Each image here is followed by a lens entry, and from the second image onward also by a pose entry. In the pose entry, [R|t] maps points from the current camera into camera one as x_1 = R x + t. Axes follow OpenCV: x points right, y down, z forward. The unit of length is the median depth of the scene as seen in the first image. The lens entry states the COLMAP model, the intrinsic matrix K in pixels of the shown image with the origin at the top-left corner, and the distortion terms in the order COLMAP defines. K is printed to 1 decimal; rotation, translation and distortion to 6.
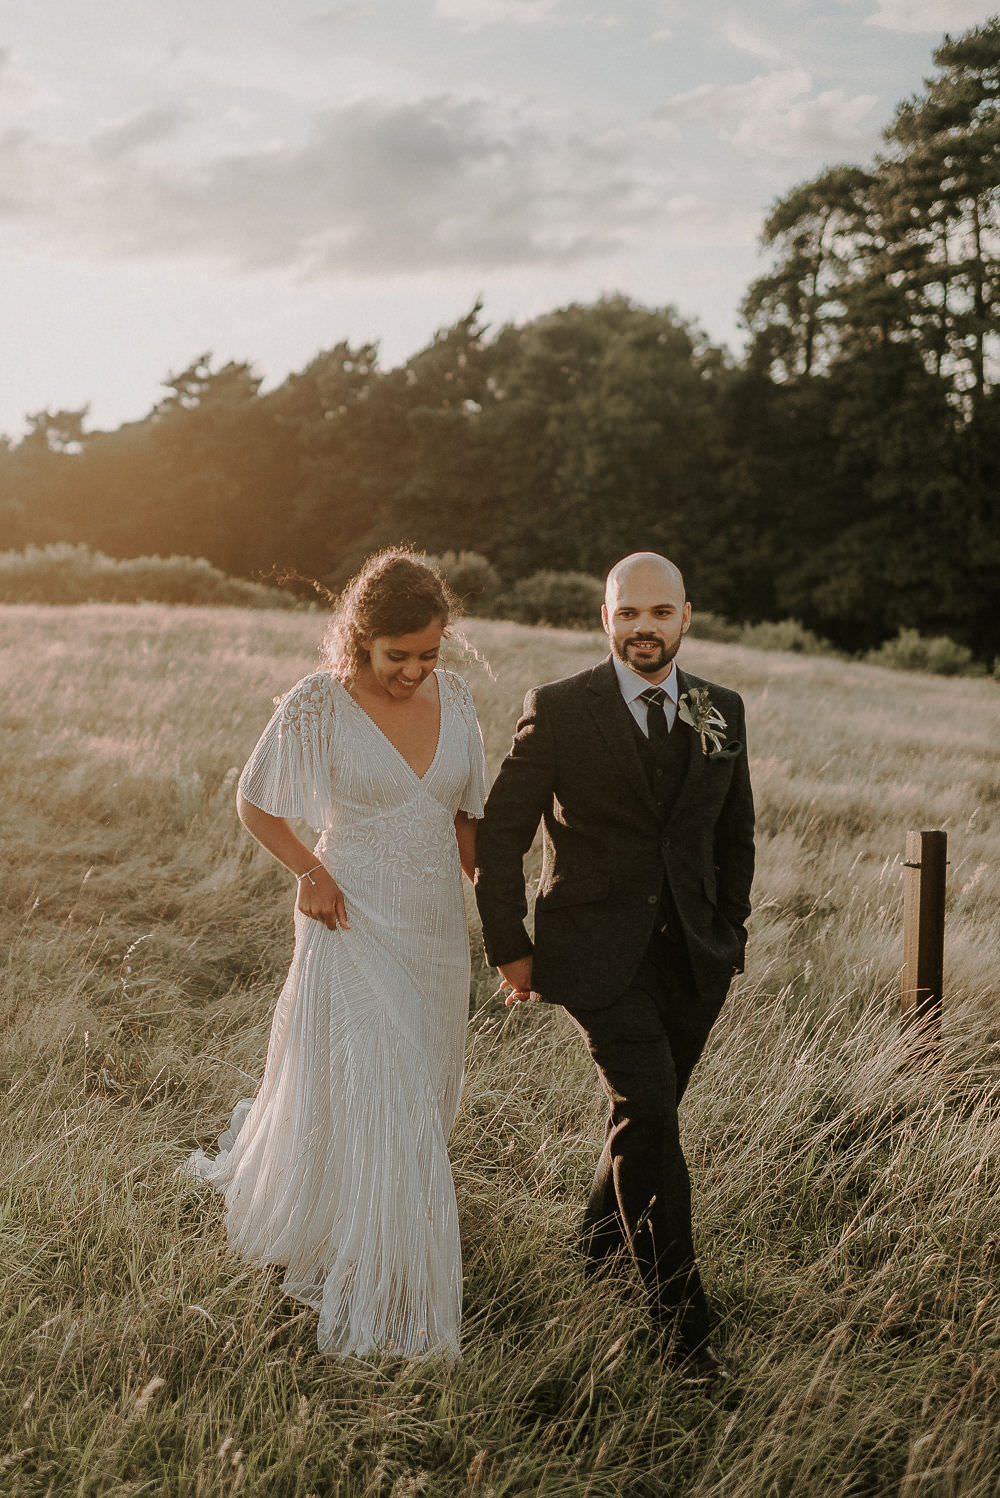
lens RADIAL K [[1509.1, 0, 496.9], [0, 1509.1, 734.8], [0, 0, 1]] dist [-0.002257, 0.000000]
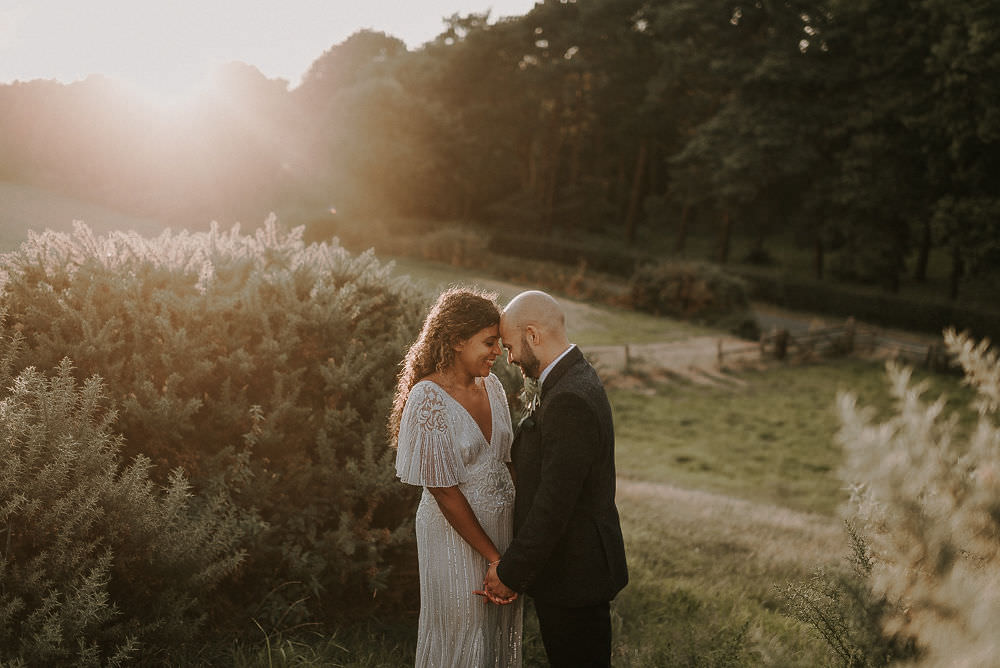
lens RADIAL K [[1007.4, 0, 511.0], [0, 1007.4, 343.6], [0, 0, 1]] dist [-0.002257, 0.000000]
pose [[0.959941, 0.081087, -0.268212, -0.024193], [-0.058670, 0.994160, 0.090574, -0.037822], [0.273990, -0.071210, 0.959093, 0.326592]]
